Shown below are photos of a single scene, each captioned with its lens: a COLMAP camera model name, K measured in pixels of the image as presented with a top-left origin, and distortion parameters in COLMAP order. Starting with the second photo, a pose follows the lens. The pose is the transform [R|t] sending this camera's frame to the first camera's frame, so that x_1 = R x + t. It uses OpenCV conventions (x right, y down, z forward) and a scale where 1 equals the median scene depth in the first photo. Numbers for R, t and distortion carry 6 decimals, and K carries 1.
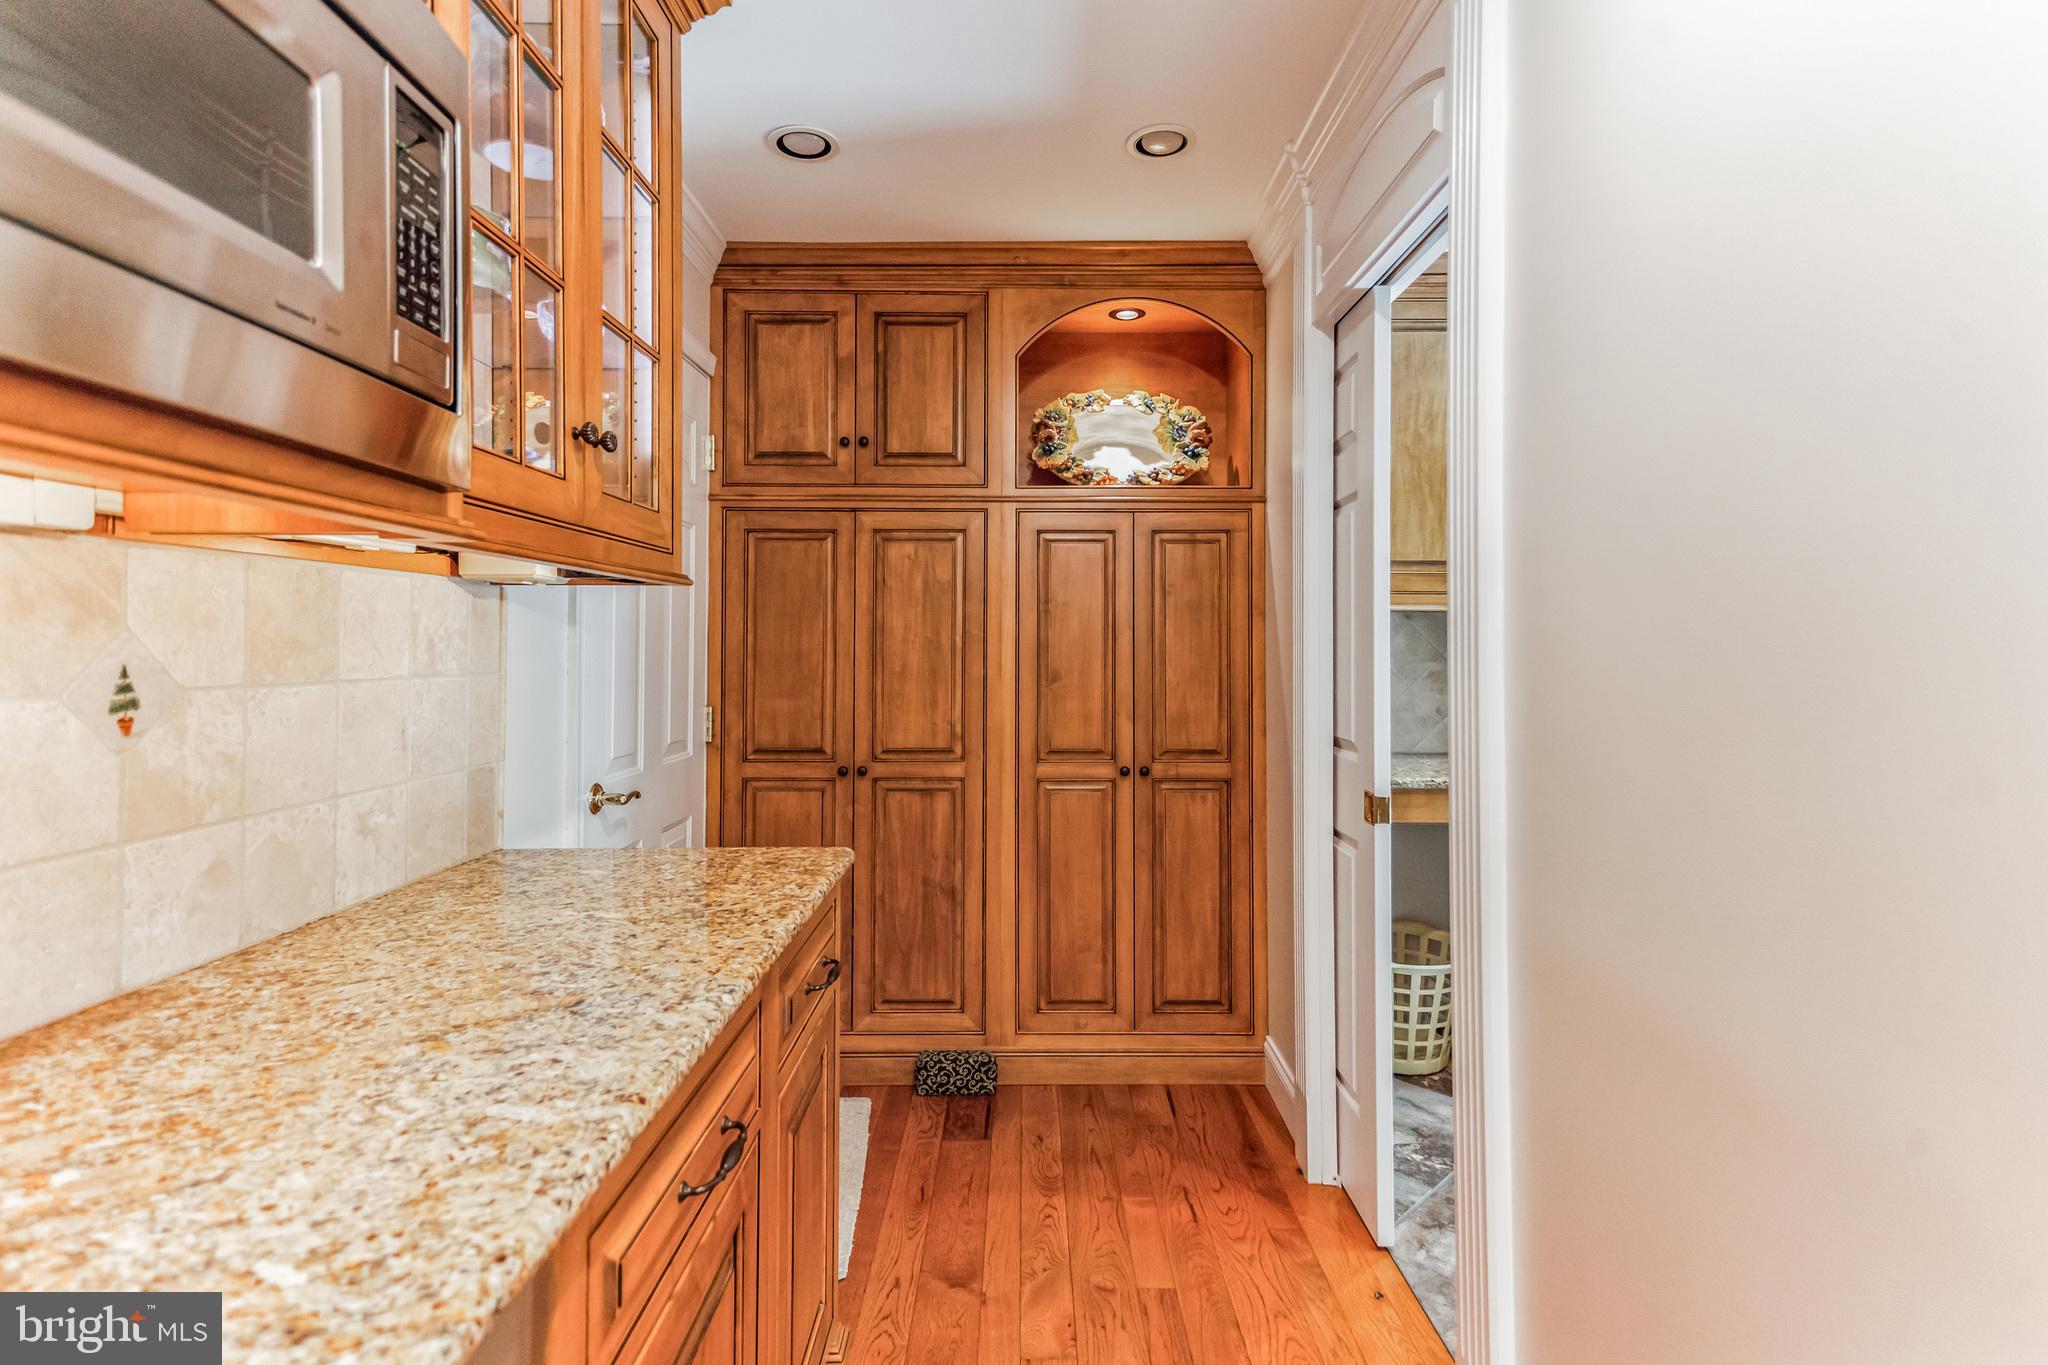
lens RADIAL K [[1024.8, 0, 1033.0], [0, 1024.8, 635.1], [0, 0, 1]] dist [0.027667, -0.000202]
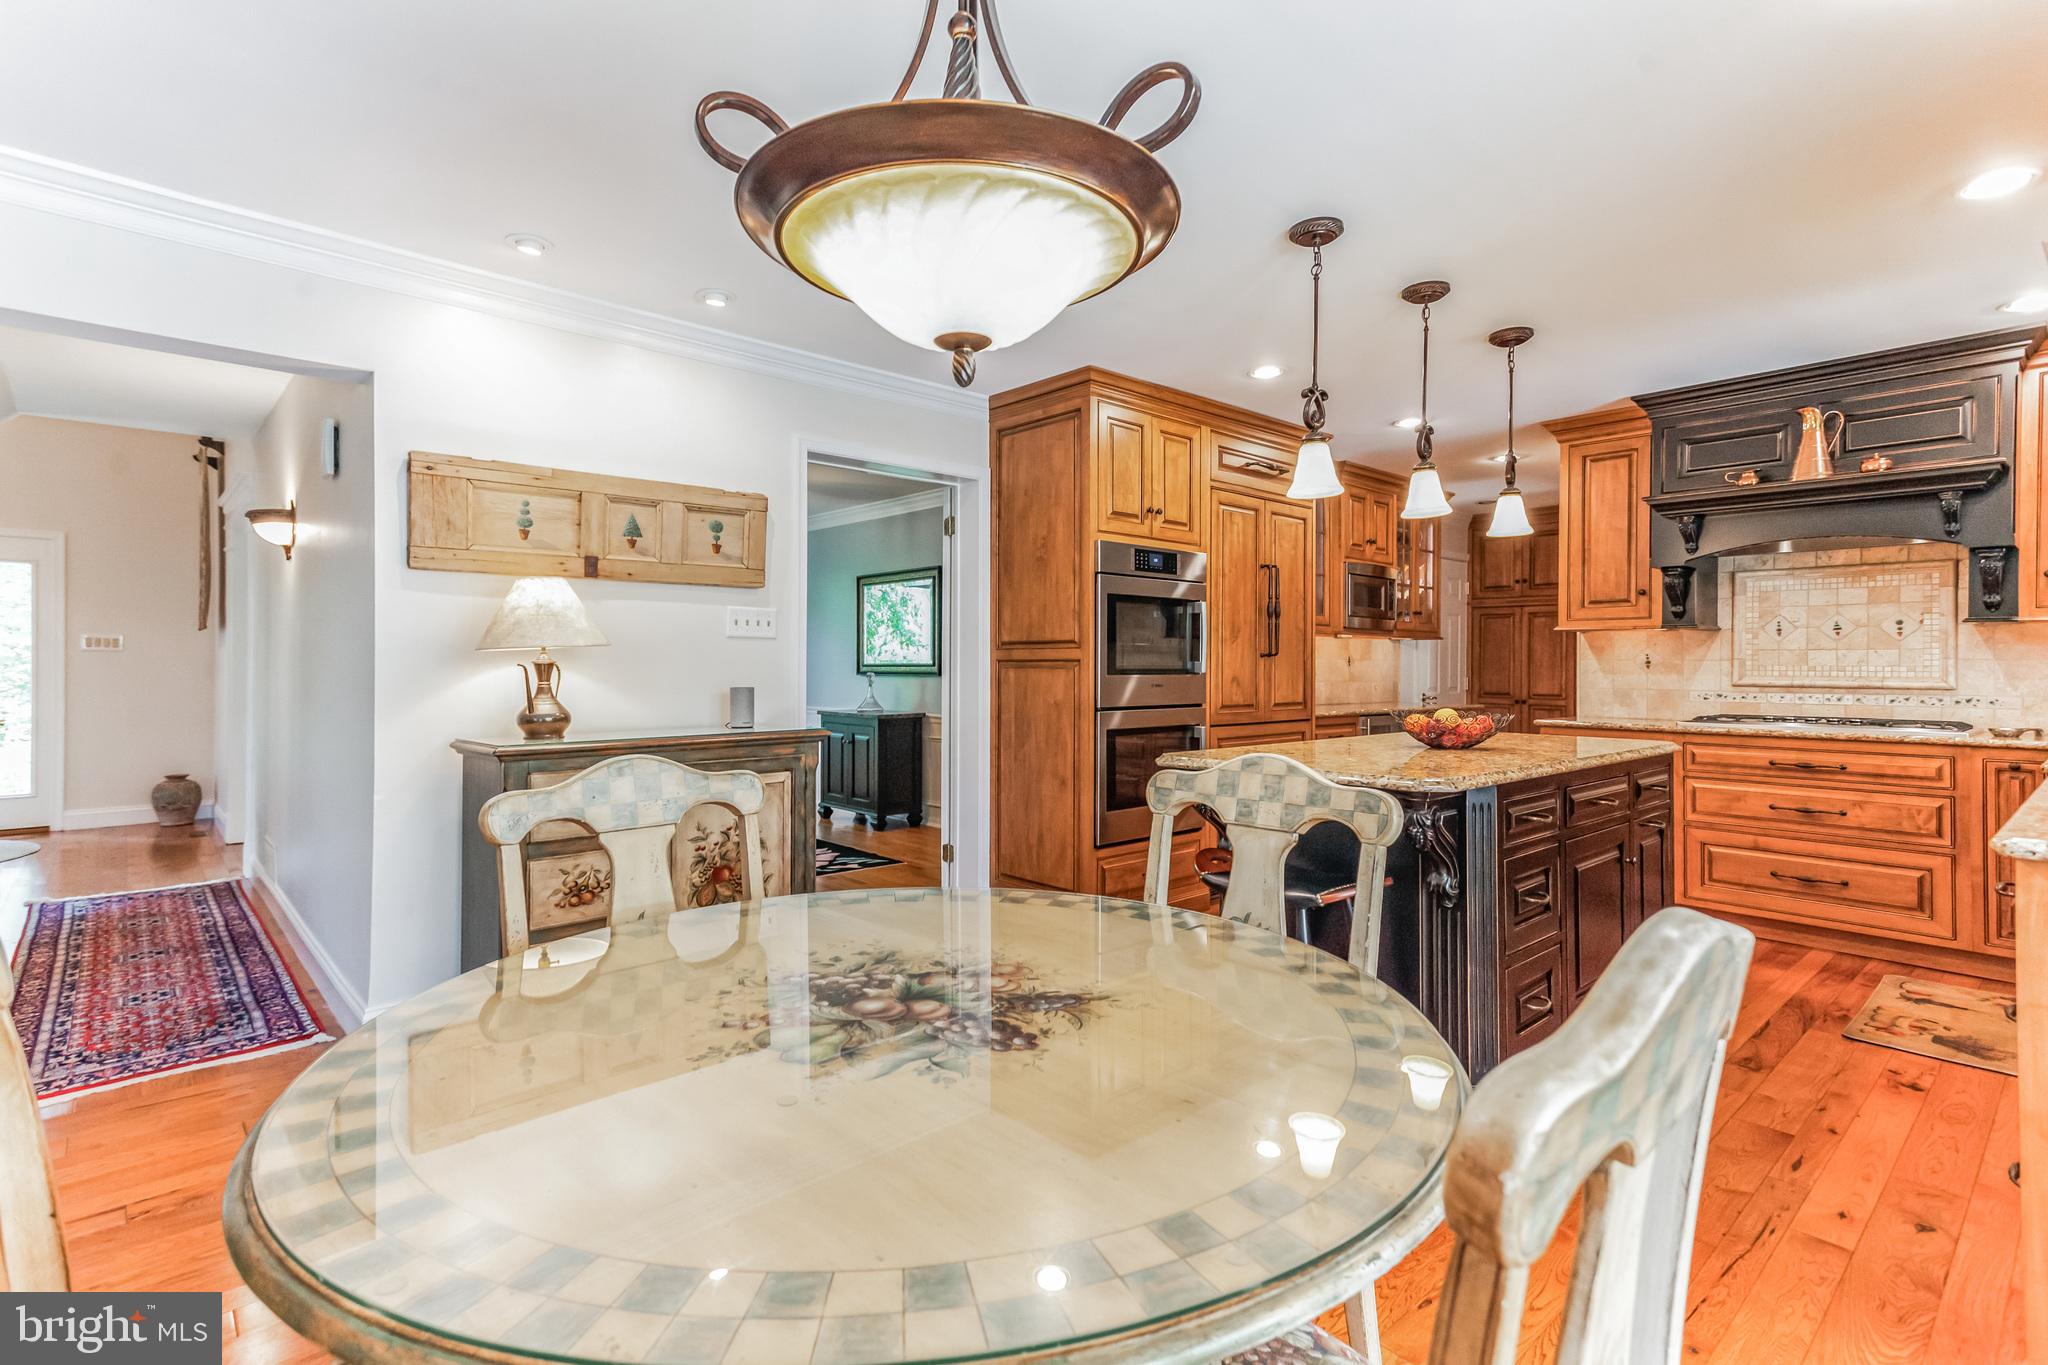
lens RADIAL K [[985.9, 0, 1015.7], [0, 985.9, 663.4], [0, 0, 1]] dist [0.031366, 0.000294]
pose [[0.671573, 0.000934, -0.740938, 0.874504], [0.004096, 0.999979, 0.004973, 0.012414], [0.740927, -0.006375, 0.671555, -1.759360]]
